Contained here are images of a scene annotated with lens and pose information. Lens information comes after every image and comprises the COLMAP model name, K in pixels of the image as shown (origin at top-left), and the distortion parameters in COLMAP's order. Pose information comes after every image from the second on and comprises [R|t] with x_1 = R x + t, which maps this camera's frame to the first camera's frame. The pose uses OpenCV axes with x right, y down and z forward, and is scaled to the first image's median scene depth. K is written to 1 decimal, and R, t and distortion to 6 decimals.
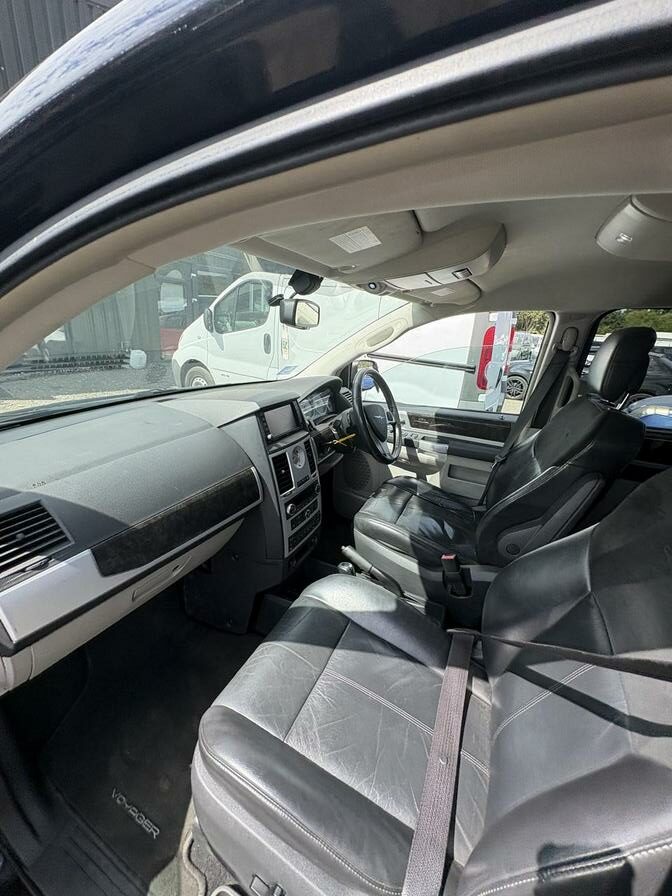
lens RADIAL K [[358.8, 0, 328.6], [0, 358.8, 446.0], [0, 0, 1]] dist [0.000862, -0.000102]
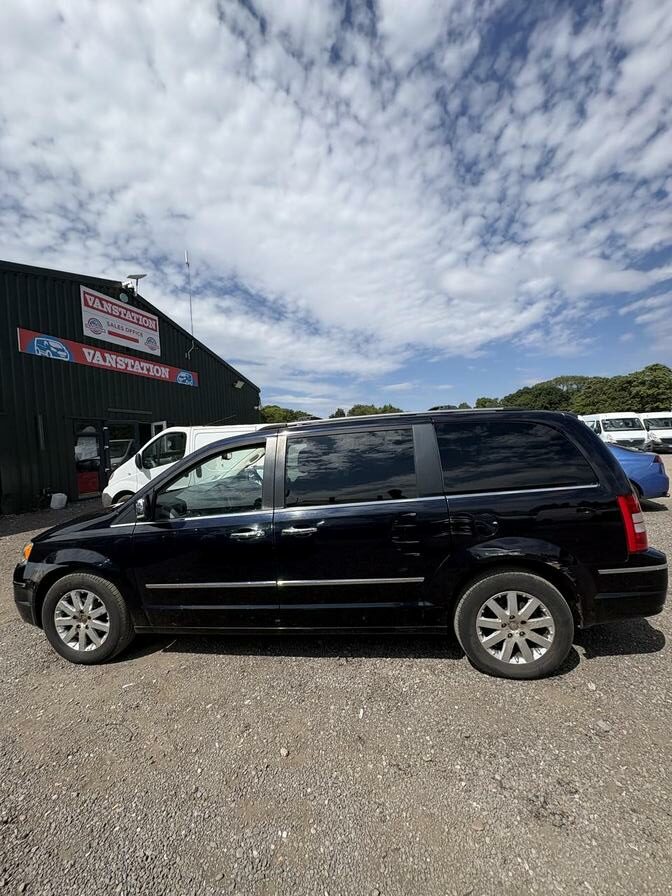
lens RADIAL K [[358.8, 0, 337.6], [0, 358.8, 445.7], [0, 0, 1]] dist [0.000862, -0.000102]
pose [[0.938908, -0.121774, 0.321904, -0.140975], [0.215450, 0.937338, -0.273822, 0.483522], [-0.268389, 0.326448, 0.906311, -1.665096]]
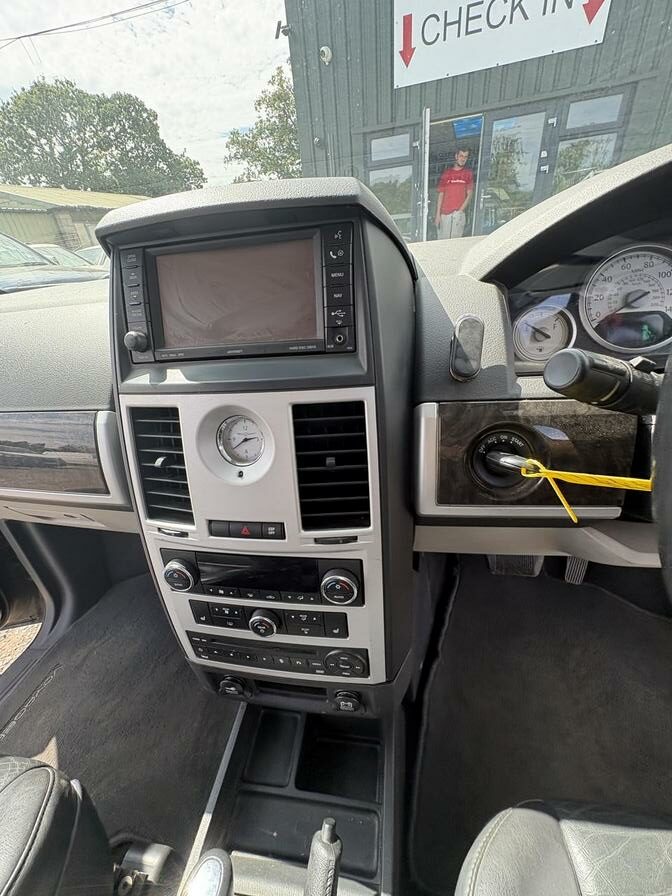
lens RADIAL K [[358.8, 0, 337.5], [0, 358.8, 446.9], [0, 0, 1]] dist [0.000862, -0.000102]
pose [[0.284449, 0.405708, -0.868614, 0.135931], [-0.210182, 0.910390, 0.356391, -0.062486], [0.935368, 0.081192, 0.344232, 0.774240]]
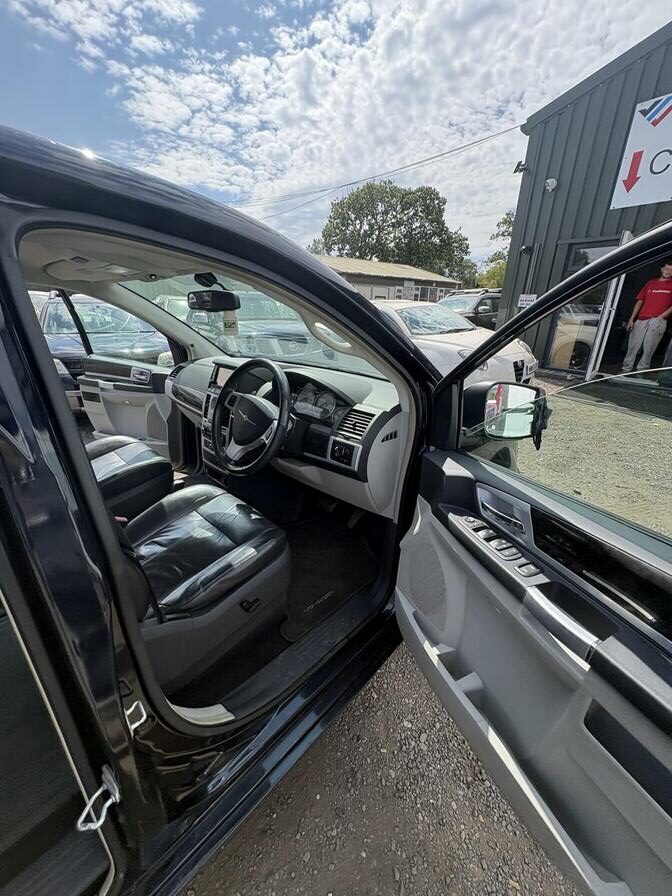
lens RADIAL K [[358.8, 0, 335.1], [0, 358.8, 445.2], [0, 0, 1]] dist [0.000862, -0.000102]
pose [[-0.311470, 0.278837, -0.908425, 0.829006], [-0.346641, 0.856764, 0.381832, -0.403137], [0.884775, 0.433826, -0.170200, 1.338226]]
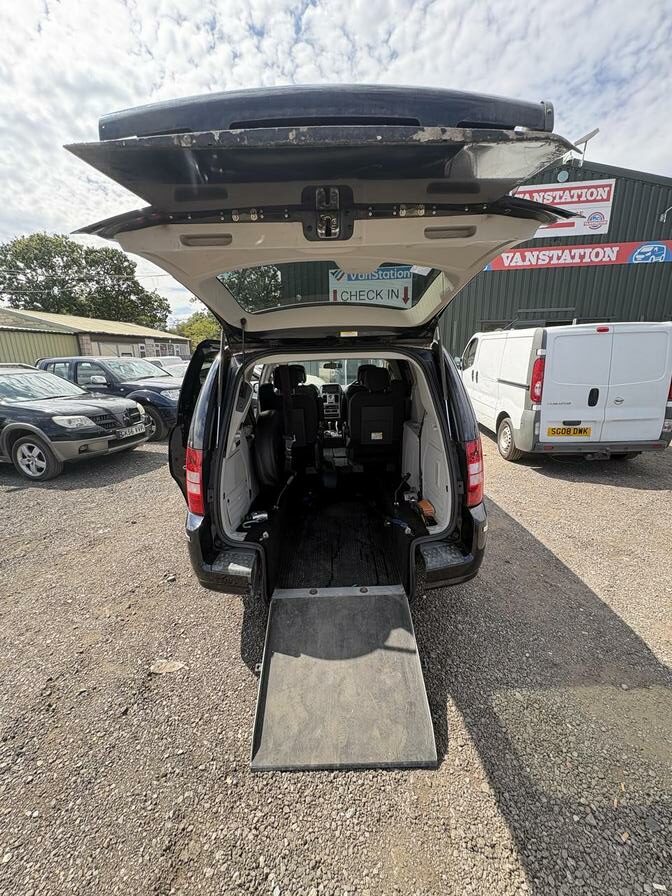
lens RADIAL K [[358.8, 0, 335.9], [0, 358.8, 448.1], [0, 0, 1]] dist [0.000862, -0.000102]
pose [[0.446509, 0.151709, -0.881824, 3.024587], [-0.244272, 0.968754, 0.042977, 0.338055], [0.860791, 0.196215, 0.469616, -0.670064]]
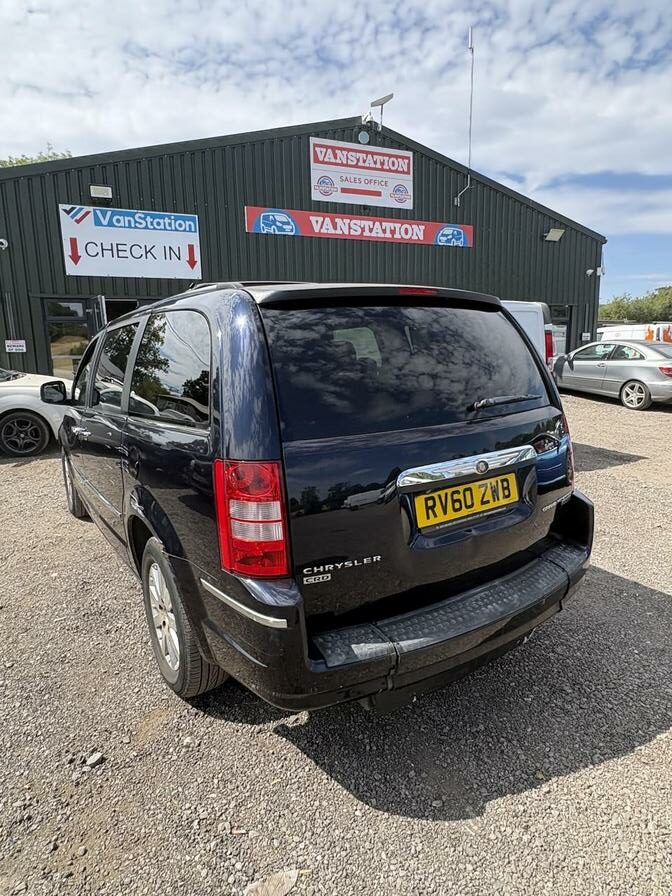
lens RADIAL K [[529.4, 0, 340.3], [0, 529.4, 440.8], [0, 0, 1]] dist [0.004107, -0.000143]
pose [[0.859783, 0.003741, -0.510645, 2.299207], [-0.087298, 0.986330, -0.139759, 0.629897], [0.503142, 0.164741, 0.848356, -1.365980]]
